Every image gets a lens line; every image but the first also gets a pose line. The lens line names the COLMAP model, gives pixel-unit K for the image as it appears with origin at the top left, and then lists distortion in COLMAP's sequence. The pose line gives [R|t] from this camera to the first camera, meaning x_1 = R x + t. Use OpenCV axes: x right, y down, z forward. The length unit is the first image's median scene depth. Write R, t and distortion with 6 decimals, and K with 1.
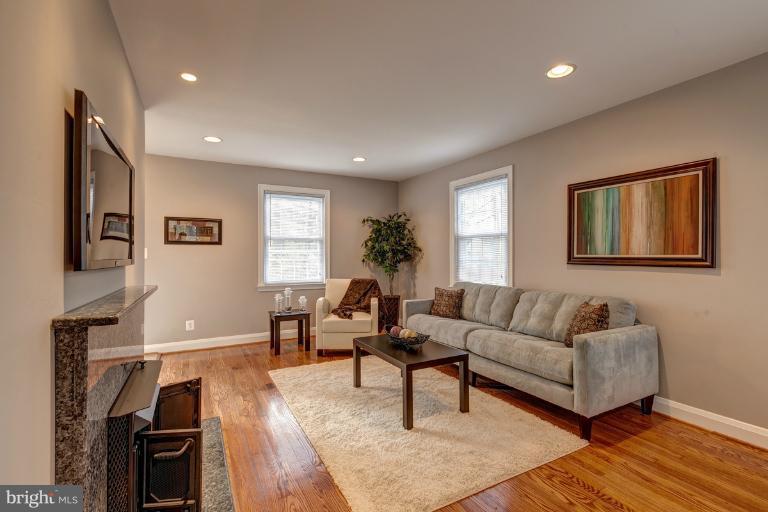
lens RADIAL K [[344.0, 0, 390.7], [0, 344.0, 251.7], [0, 0, 1]] dist [-0.003166, 0.000917]
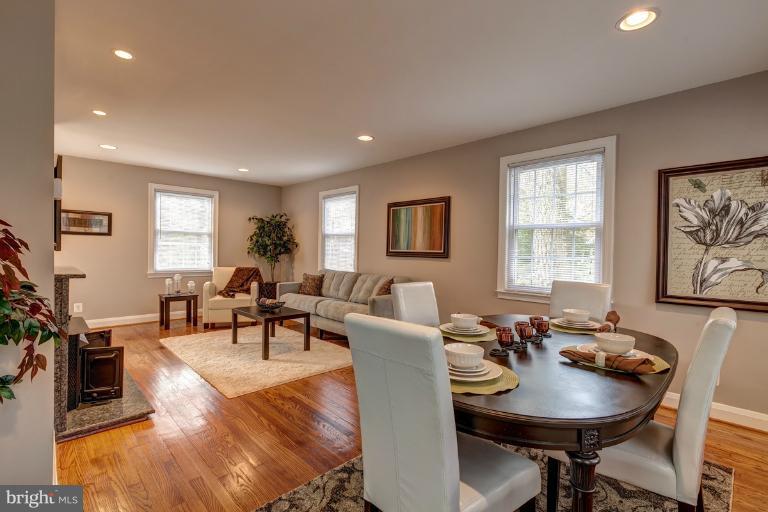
lens RADIAL K [[344.0, 0, 385.0], [0, 344.0, 253.1], [0, 0, 1]] dist [-0.003166, 0.000917]
pose [[0.966365, 0.016250, 0.256660, 0.098905], [-0.020927, 0.999661, 0.015501, 0.000053], [-0.256321, -0.020351, 0.966377, -0.370314]]
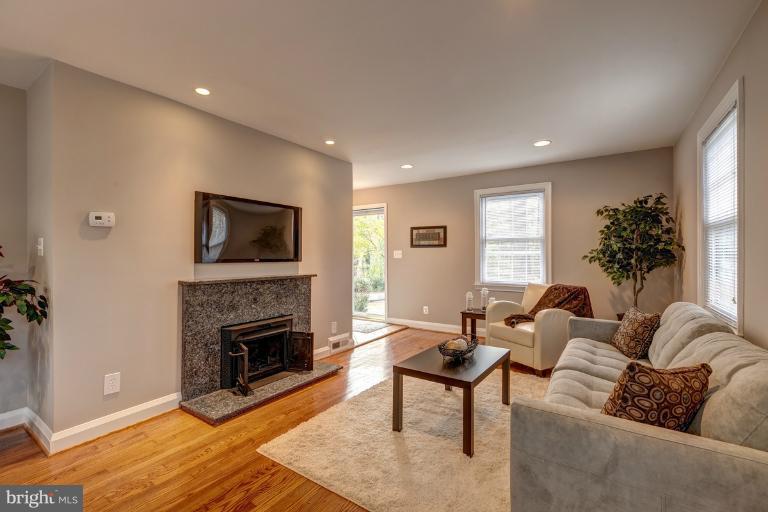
lens RADIAL K [[344.0, 0, 379.6], [0, 344.0, 251.0], [0, 0, 1]] dist [-0.003166, 0.000917]
pose [[0.453575, -0.007601, -0.891186, 0.551558], [0.007469, 0.999961, -0.004727, -0.002736], [0.891187, -0.004512, 0.453614, 0.298400]]
